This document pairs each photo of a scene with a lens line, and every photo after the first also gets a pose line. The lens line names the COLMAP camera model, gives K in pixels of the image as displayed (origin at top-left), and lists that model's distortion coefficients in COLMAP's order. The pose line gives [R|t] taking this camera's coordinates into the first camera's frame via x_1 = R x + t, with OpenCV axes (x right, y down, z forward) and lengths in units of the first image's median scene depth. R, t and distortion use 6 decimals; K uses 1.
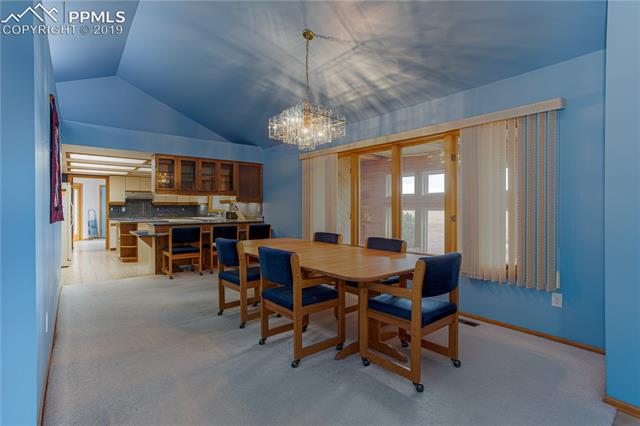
lens RADIAL K [[309.4, 0, 318.6], [0, 309.4, 208.2], [0, 0, 1]] dist [-0.031285, 0.001634]
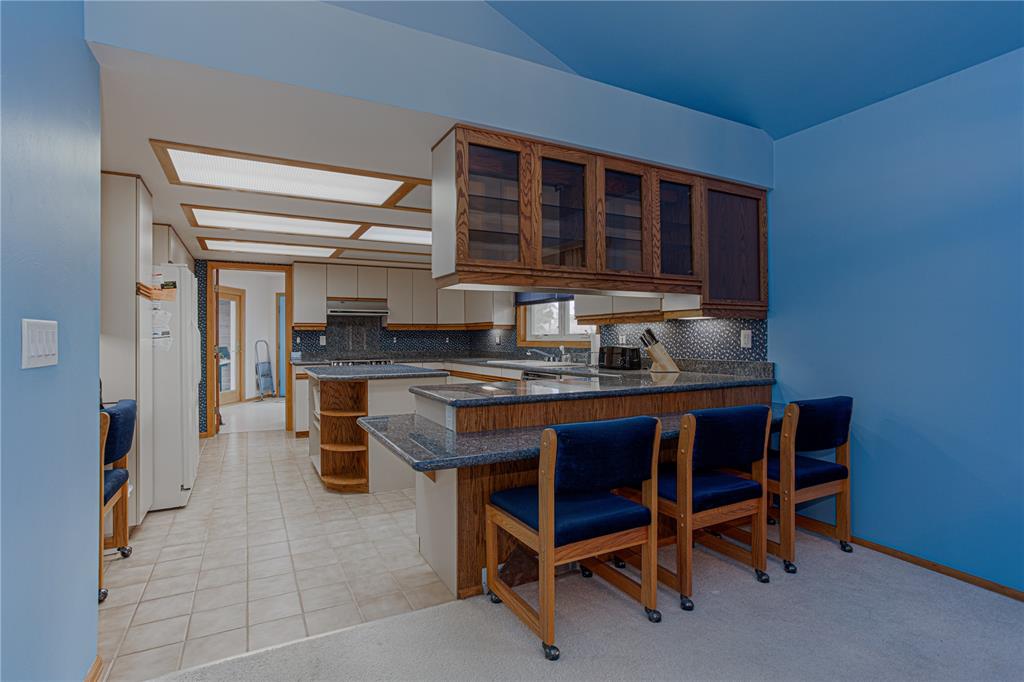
lens RADIAL K [[495.1, 0, 515.0], [0, 495.1, 338.9], [0, 0, 1]] dist [-0.031285, 0.001634]
pose [[0.984128, 0.000184, -0.177458, -0.257022], [0.000109, 0.999999, 0.001639, 0.000104], [0.177458, -0.001633, 0.984127, 0.375807]]
